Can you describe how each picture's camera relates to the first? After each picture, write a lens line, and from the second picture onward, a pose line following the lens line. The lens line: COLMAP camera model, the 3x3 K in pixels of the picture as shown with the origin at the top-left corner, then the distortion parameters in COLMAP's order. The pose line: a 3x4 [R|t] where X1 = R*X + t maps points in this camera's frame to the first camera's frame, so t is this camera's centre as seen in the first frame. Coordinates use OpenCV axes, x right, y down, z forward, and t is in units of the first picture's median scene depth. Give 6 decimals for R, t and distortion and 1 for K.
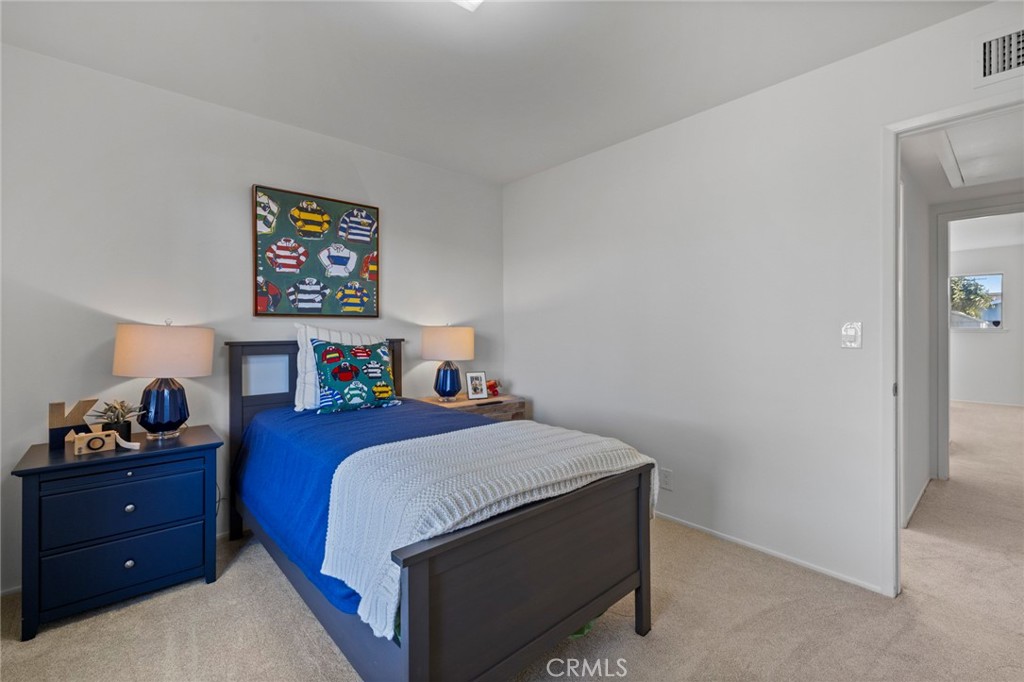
lens RADIAL K [[440.6, 0, 513.1], [0, 440.6, 334.5], [0, 0, 1]] dist [0.000130, -0.000262]
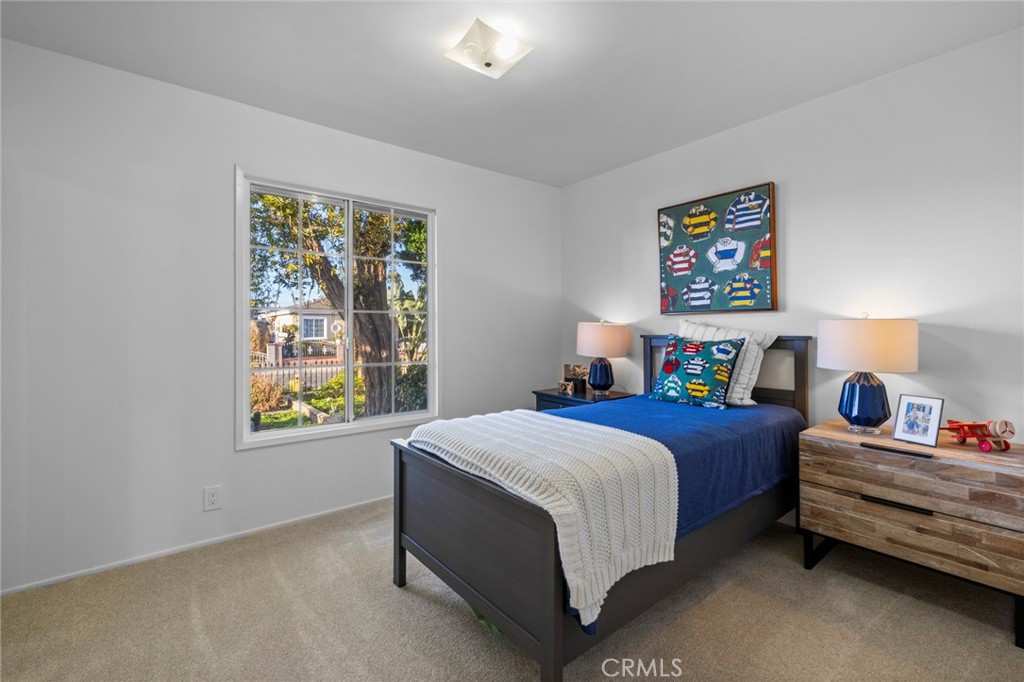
lens RADIAL K [[440.6, 0, 513.1], [0, 440.6, 334.5], [0, 0, 1]] dist [0.000130, -0.000262]
pose [[-0.048180, 0.017068, -0.998693, 0.620497], [-0.003364, 0.999846, 0.017250, -0.005623], [0.998833, 0.004190, -0.048115, 0.588756]]
